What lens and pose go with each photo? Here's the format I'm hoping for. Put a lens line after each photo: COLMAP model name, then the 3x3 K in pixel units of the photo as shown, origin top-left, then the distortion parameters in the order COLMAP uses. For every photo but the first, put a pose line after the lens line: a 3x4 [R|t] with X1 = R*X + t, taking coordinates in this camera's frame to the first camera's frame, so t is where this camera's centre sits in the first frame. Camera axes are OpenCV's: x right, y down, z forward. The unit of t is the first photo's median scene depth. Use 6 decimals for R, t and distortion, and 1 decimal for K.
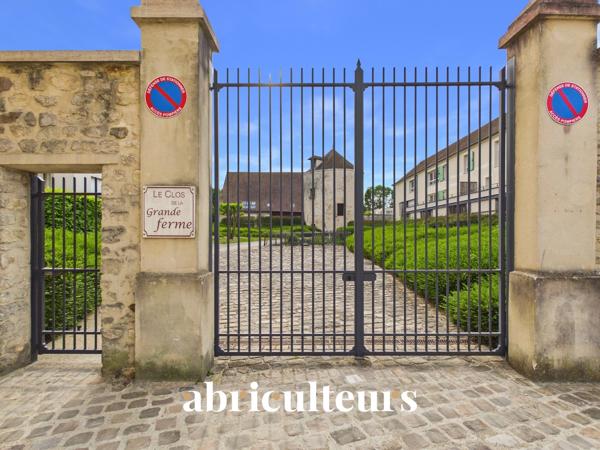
lens RADIAL K [[316.4, 0, 300.4], [0, 316.4, 237.6], [0, 0, 1]] dist [0.003393, 0.000420]
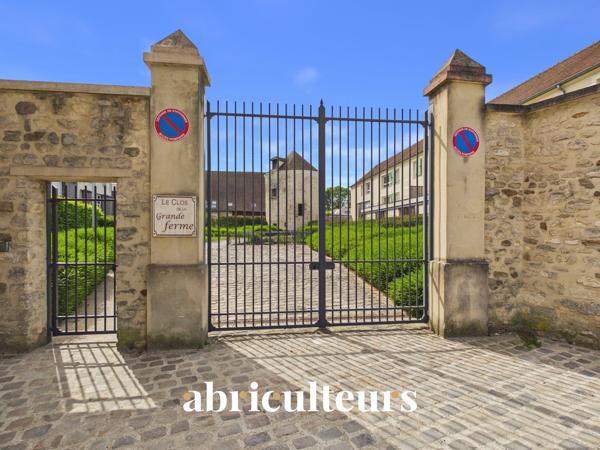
lens RADIAL K [[765.8, 0, 267.7], [0, 765.8, 248.1], [0, 0, 1]] dist [0.010228, -0.000990]
pose [[0.990718, -0.003720, 0.135882, -0.453439], [0.002459, 0.999952, 0.009449, 0.018611], [-0.135911, -0.009027, 0.990680, -2.041043]]
